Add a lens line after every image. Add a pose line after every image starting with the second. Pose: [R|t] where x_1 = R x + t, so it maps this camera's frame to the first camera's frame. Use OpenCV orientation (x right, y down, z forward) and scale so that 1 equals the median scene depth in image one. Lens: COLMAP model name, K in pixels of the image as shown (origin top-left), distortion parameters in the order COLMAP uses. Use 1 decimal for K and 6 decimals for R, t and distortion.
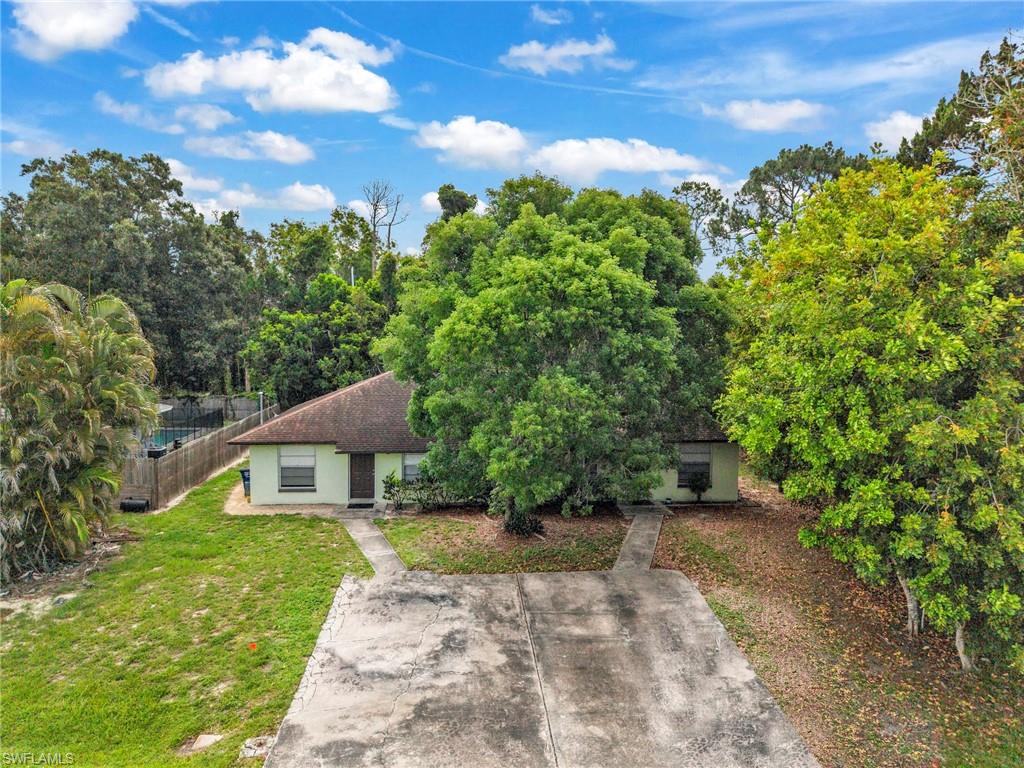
lens RADIAL K [[705.7, 0, 512.0], [0, 705.7, 384.0], [0, 0, 1]] dist [0.070179, -0.104413]
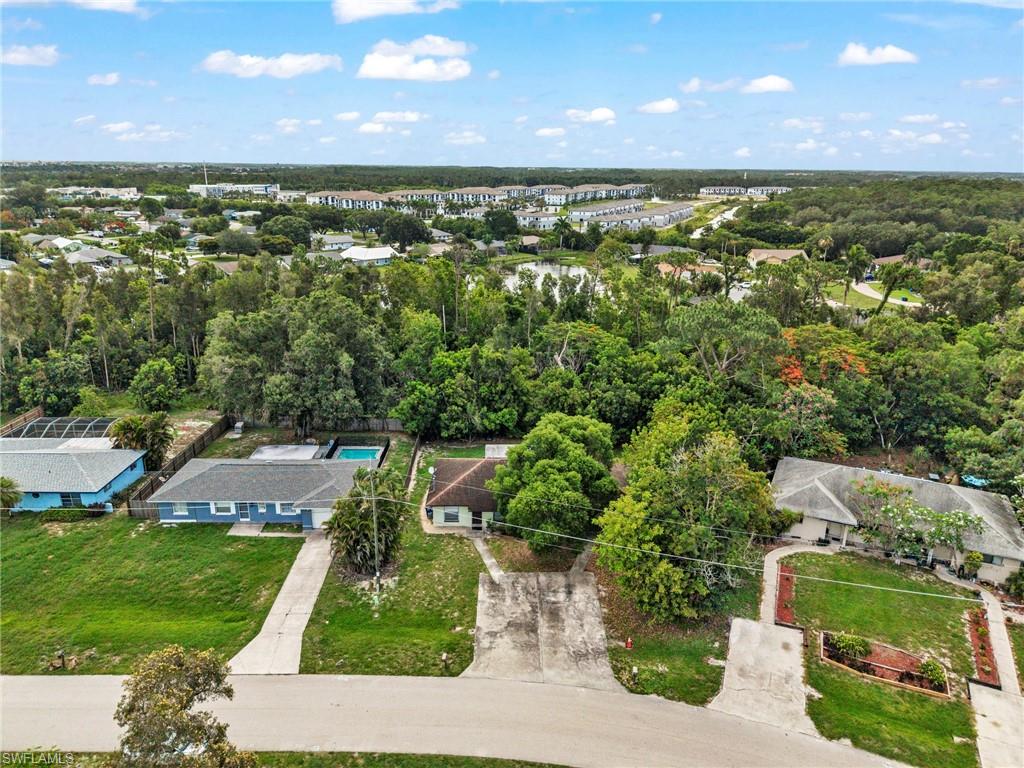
lens RADIAL K [[705.7, 0, 512.0], [0, 705.7, 384.0], [0, 0, 1]] dist [0.070179, -0.104413]
pose [[0.997570, 0.021187, -0.066368, 0.095042], [-0.006604, 0.977105, 0.212657, -1.293552], [0.069354, -0.211702, 0.974870, -1.973998]]
